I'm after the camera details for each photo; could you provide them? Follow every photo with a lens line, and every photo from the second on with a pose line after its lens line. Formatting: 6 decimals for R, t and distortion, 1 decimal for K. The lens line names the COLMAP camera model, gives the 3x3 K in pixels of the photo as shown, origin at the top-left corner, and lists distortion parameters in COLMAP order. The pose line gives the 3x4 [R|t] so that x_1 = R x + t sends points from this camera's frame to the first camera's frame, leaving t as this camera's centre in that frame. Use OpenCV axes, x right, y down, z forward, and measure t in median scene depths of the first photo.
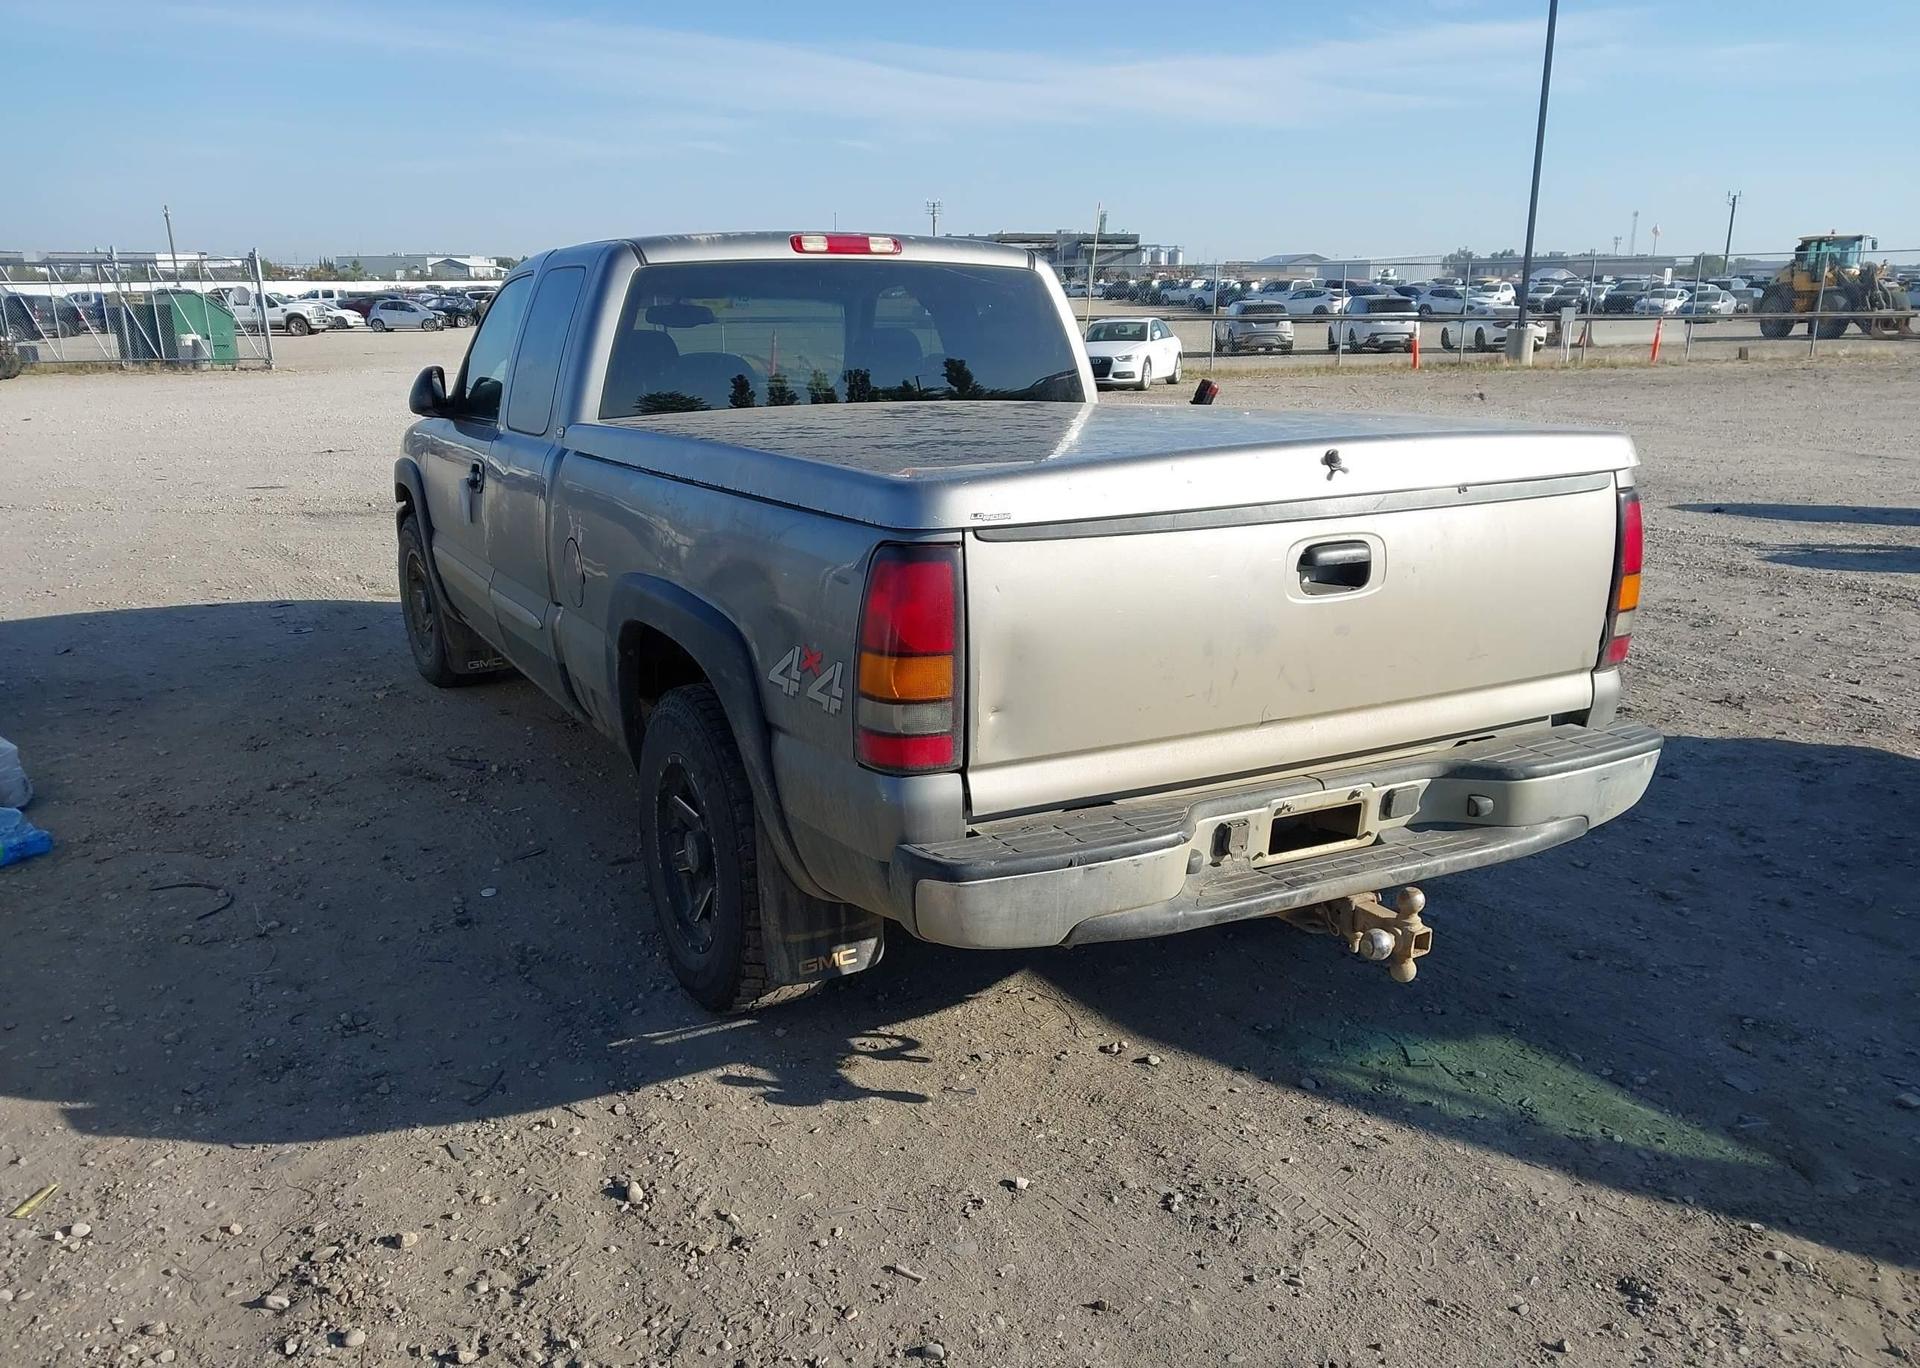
lens RADIAL K [[1469.3, 0, 968.8], [0, 1469.3, 691.1], [0, 0, 1]] dist [0.061446, -0.087141]
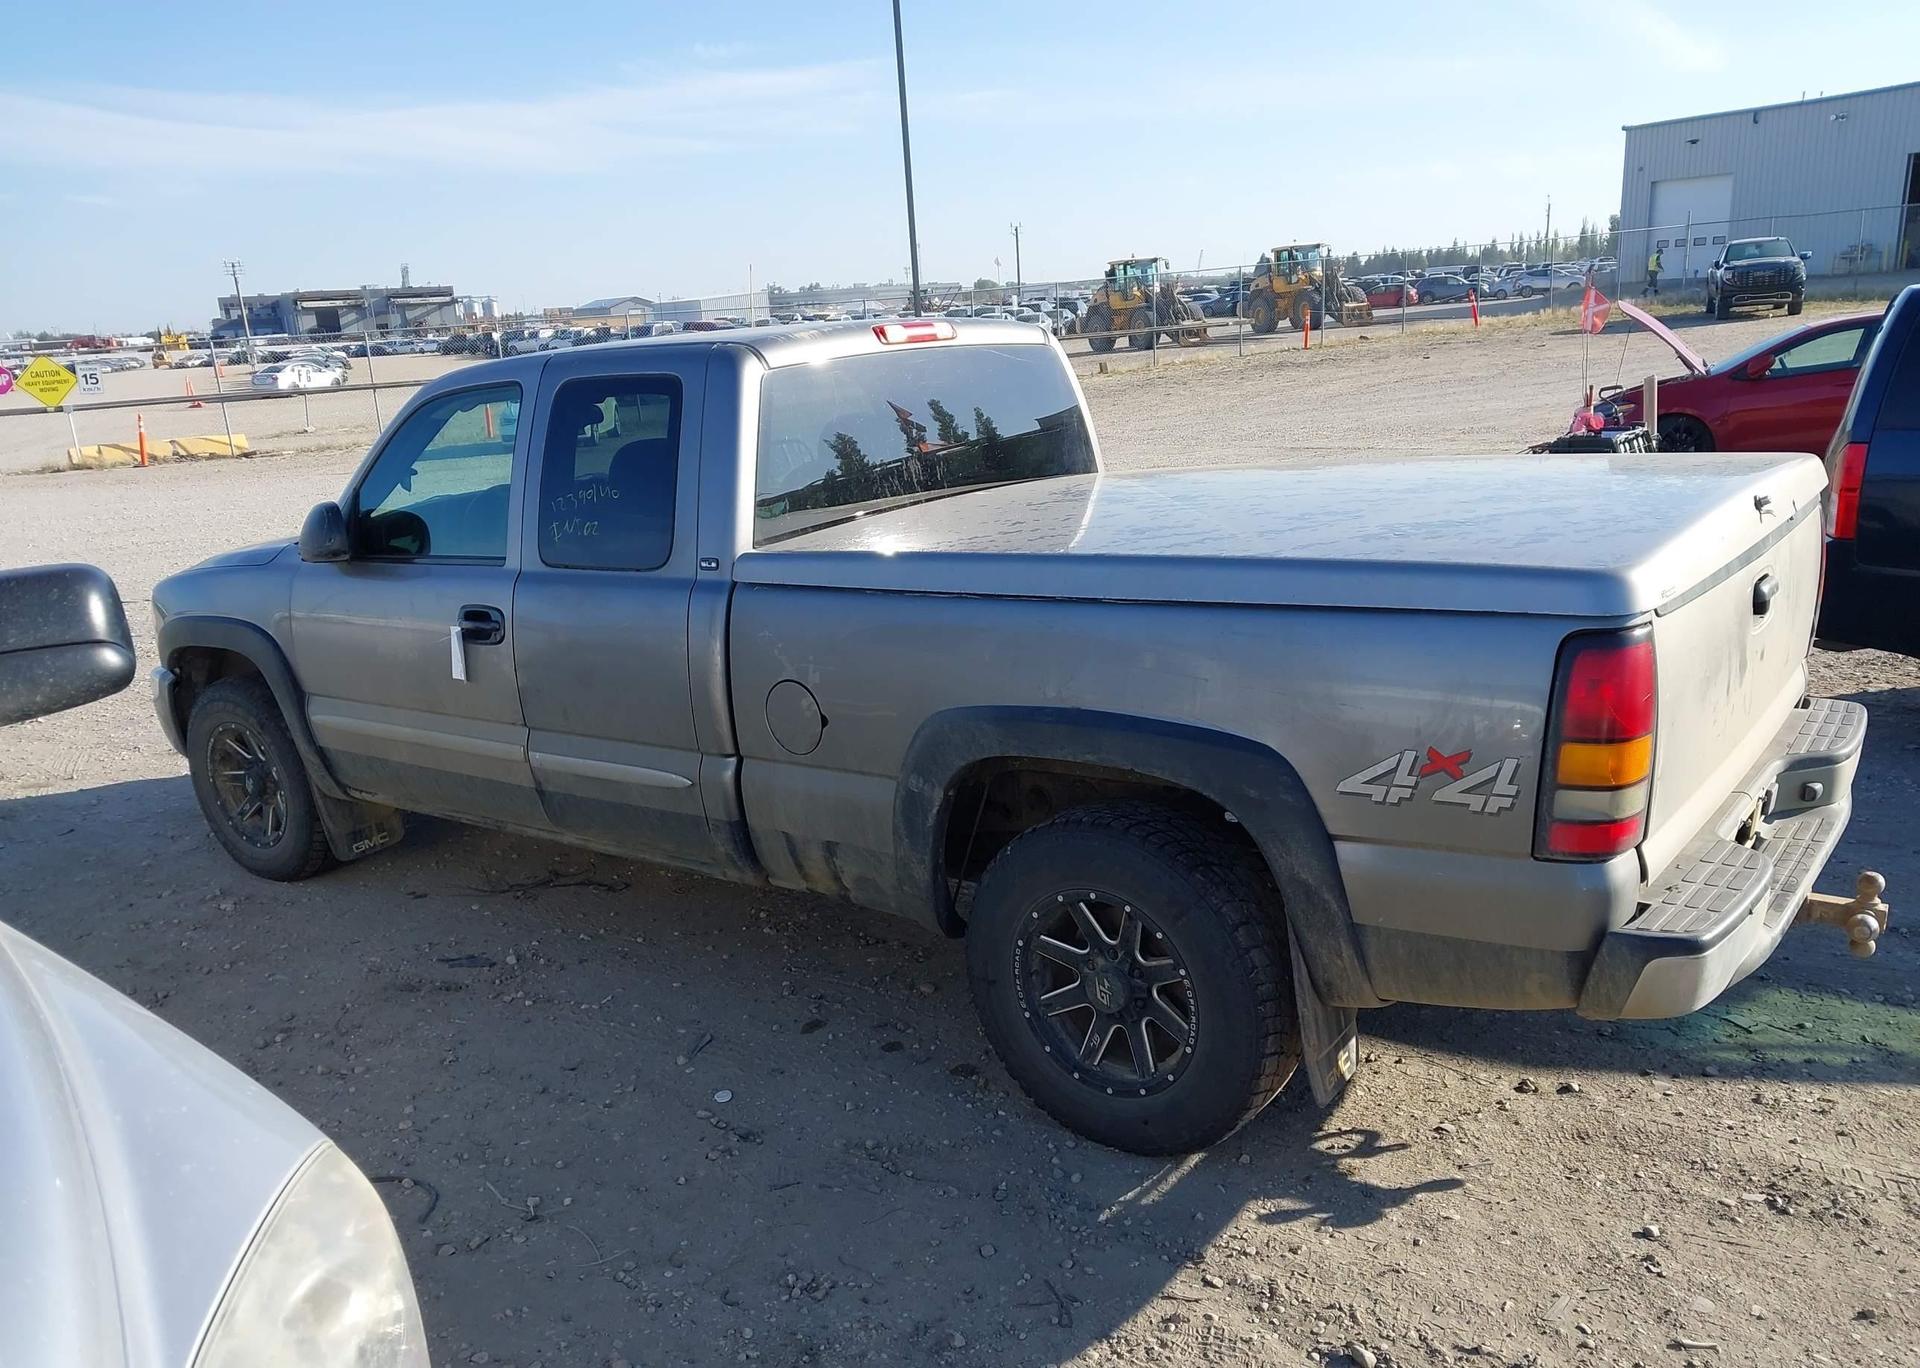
lens RADIAL K [[1471.1, 0, 965.5], [0, 1471.1, 704.9], [0, 0, 1]] dist [0.042522, -0.048952]
pose [[0.915230, -0.156425, 0.371330, -0.635872], [0.163543, 0.986458, 0.012461, -0.103447], [-0.368251, 0.049323, 0.928417, 0.176210]]
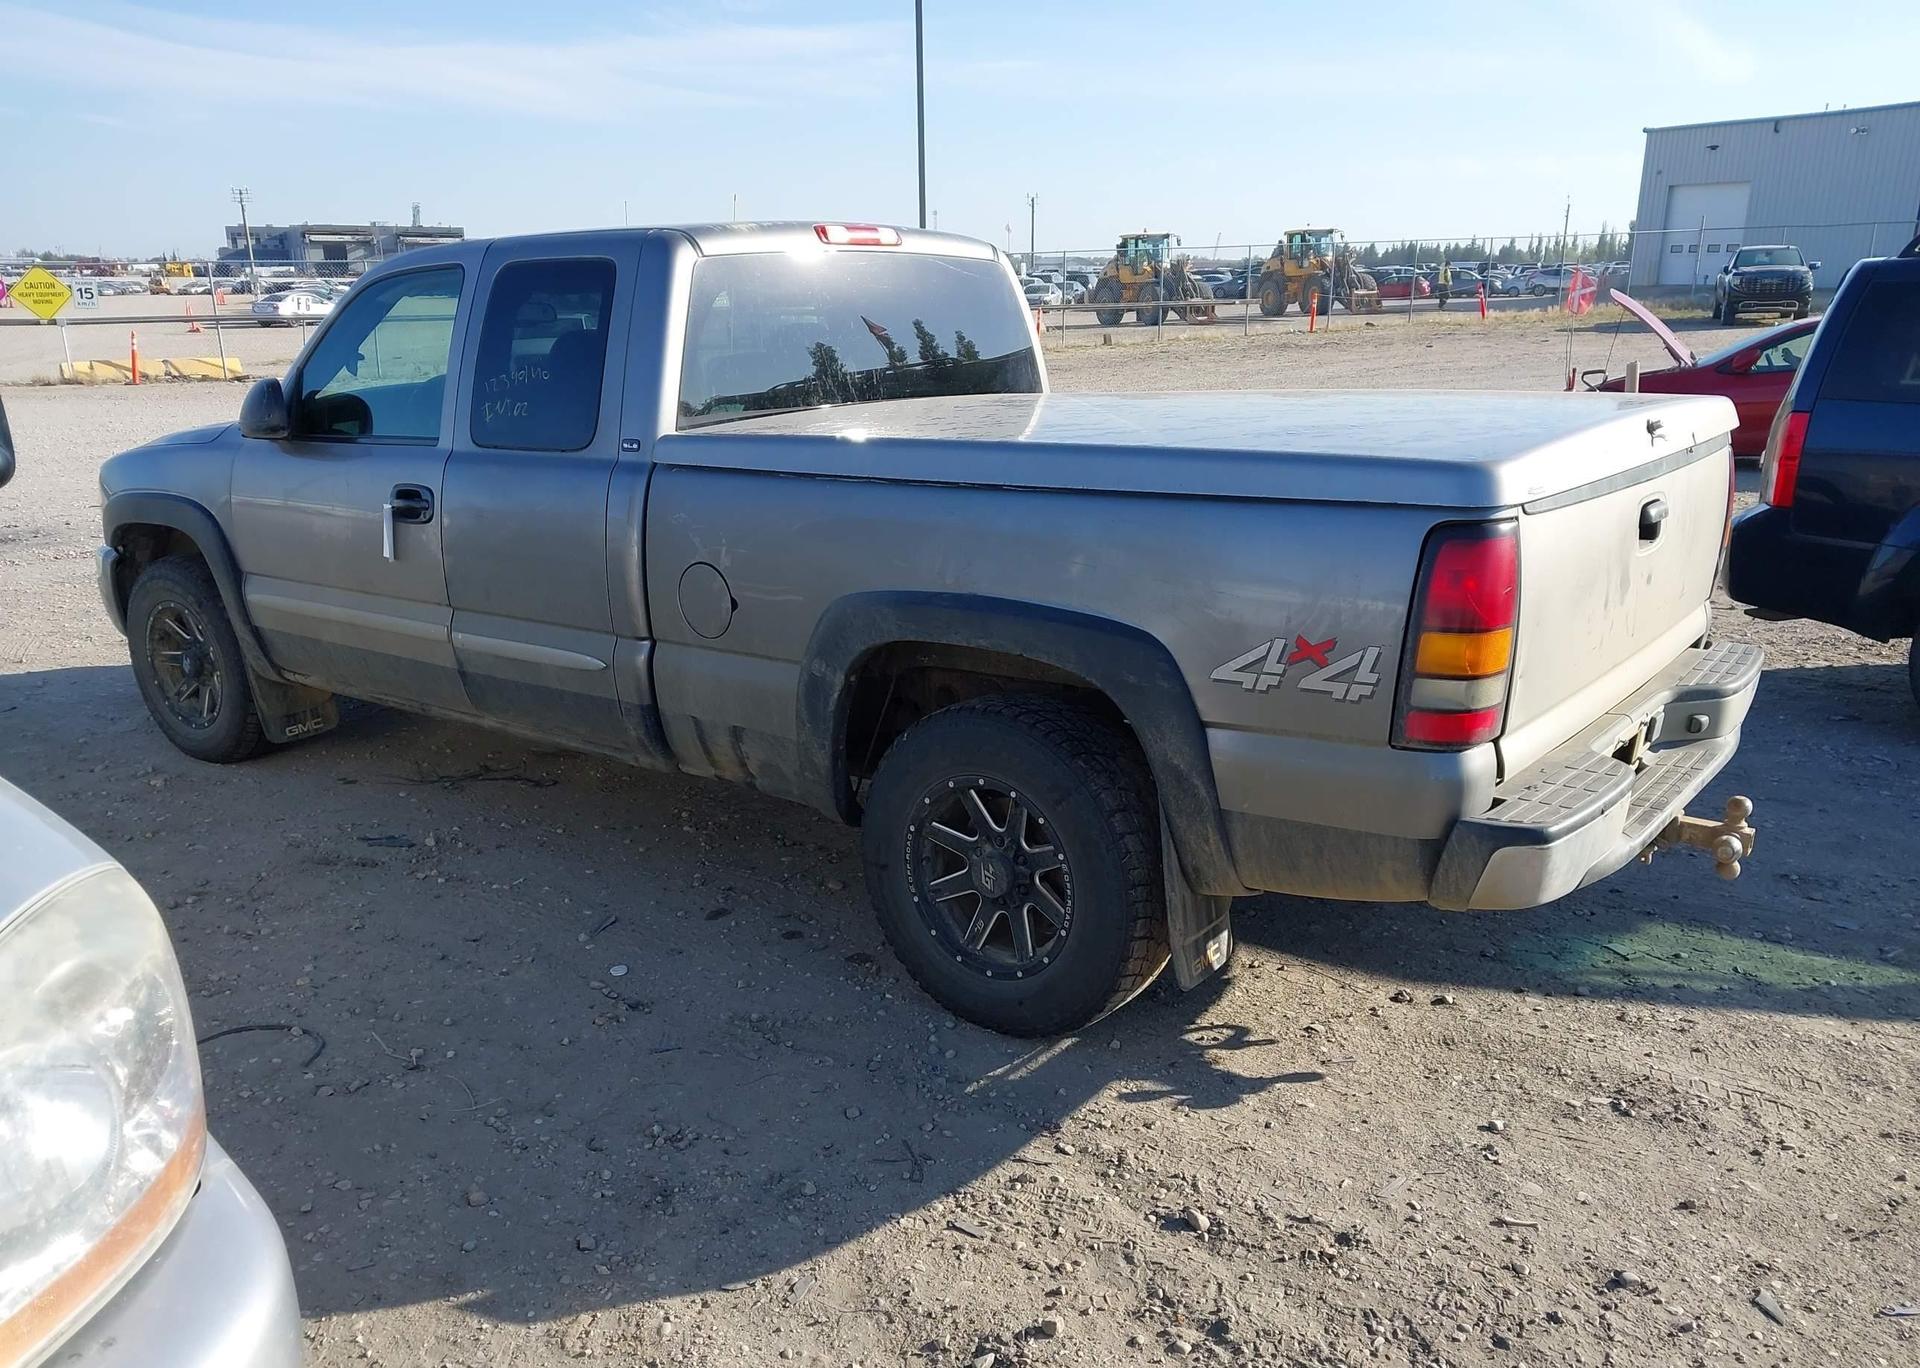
lens RADIAL K [[1471.1, 0, 965.5], [0, 1471.1, 704.9], [0, 0, 1]] dist [0.042522, -0.048952]
pose [[0.919535, -0.115304, 0.375713, -0.591706], [0.110687, 0.993276, 0.033930, -0.037424], [-0.377099, 0.010387, 0.926115, 0.140688]]
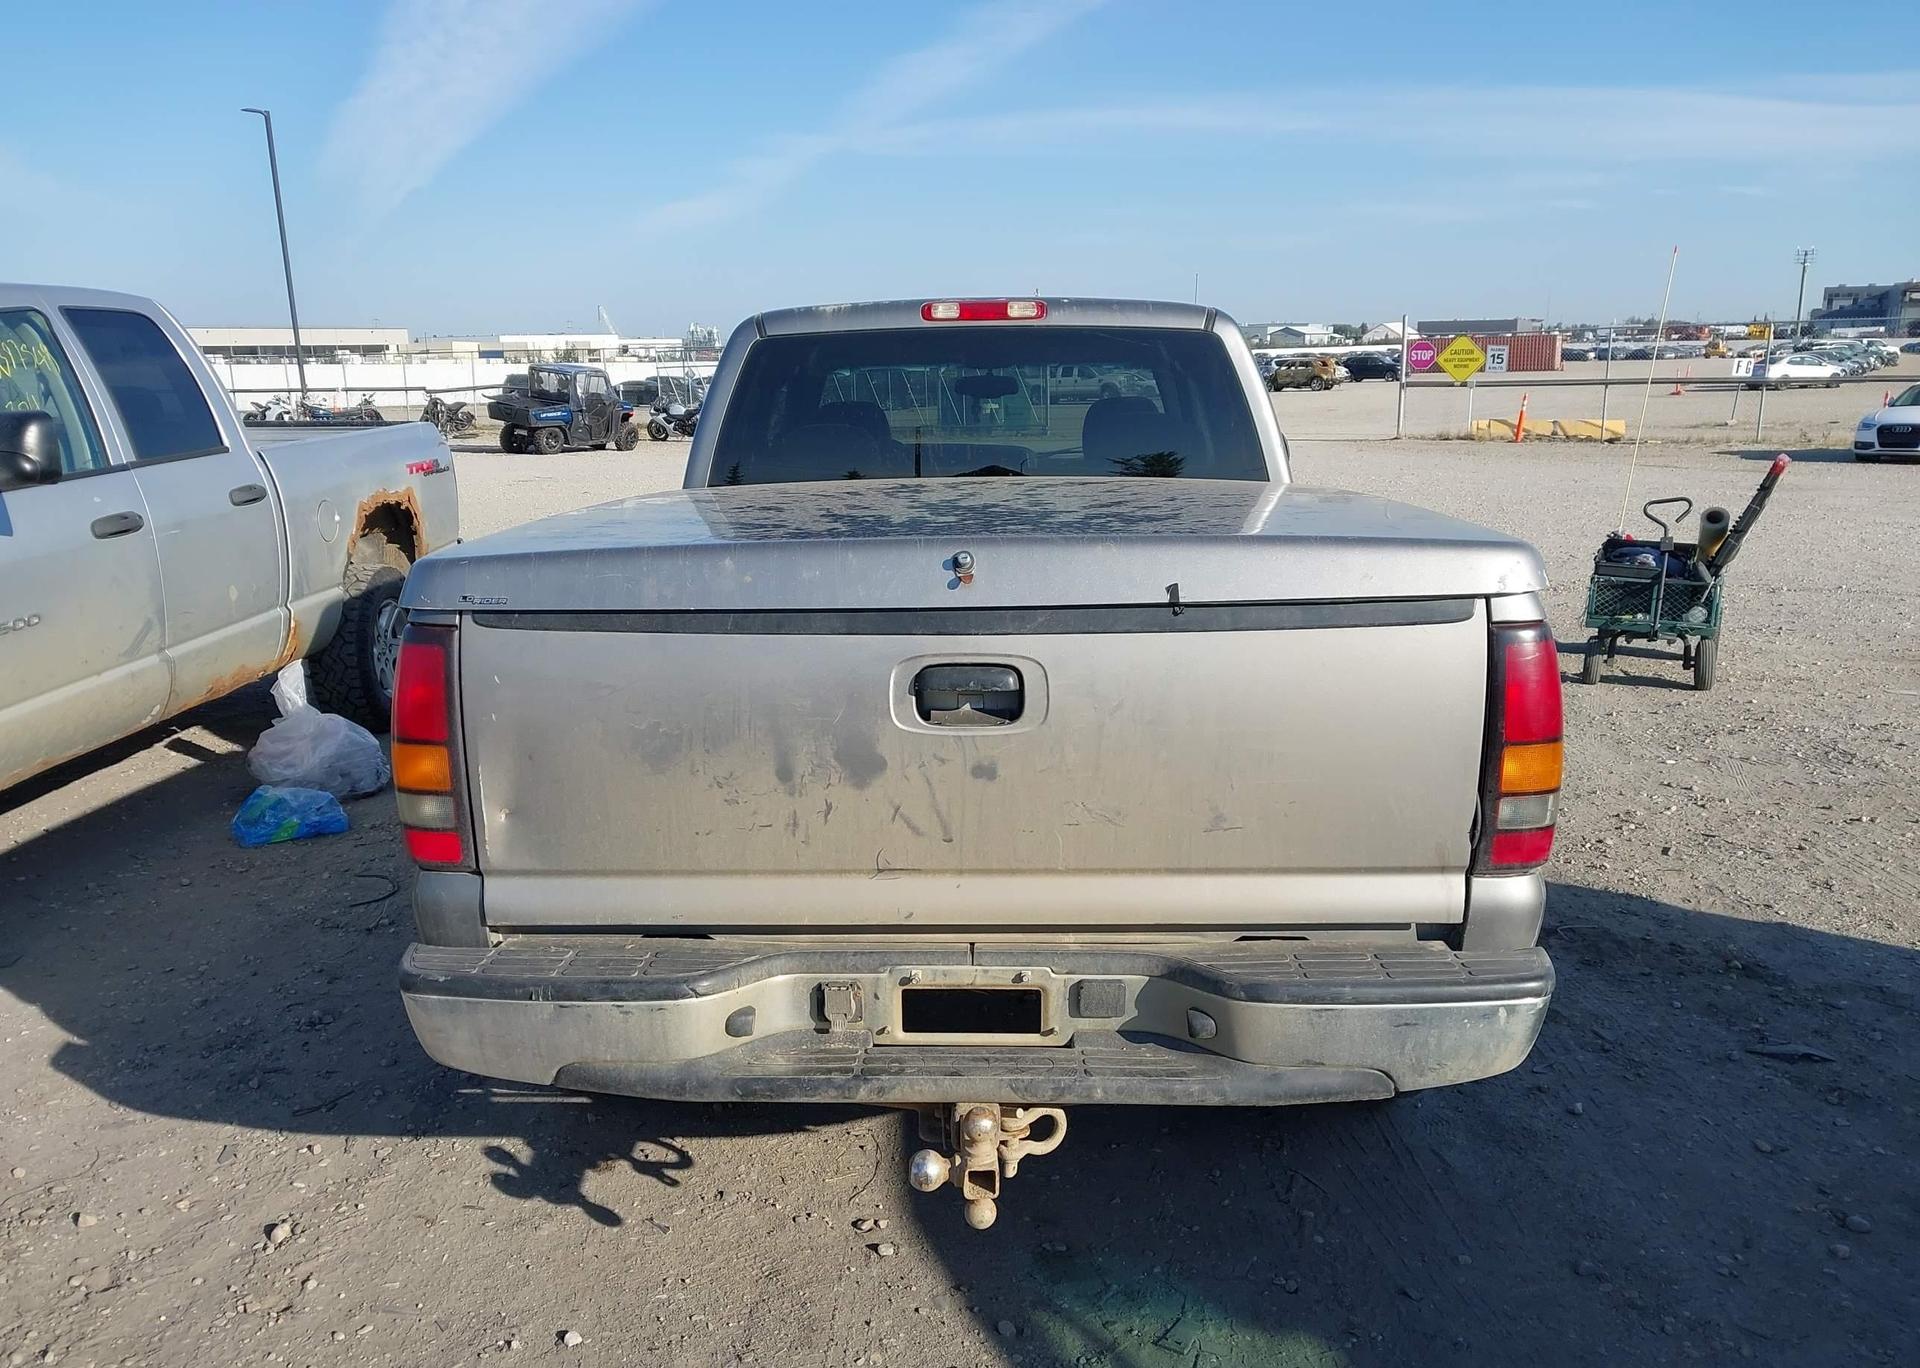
lens RADIAL K [[1479.5, 0, 960.0], [0, 1479.5, 684.0], [0, 0, 1]] dist [0.093836, -0.143719]
pose [[0.873382, 0.091044, -0.478451, 0.554839], [-0.114198, 0.993267, -0.019454, -0.063111], [0.473459, 0.071629, 0.877899, 0.246229]]
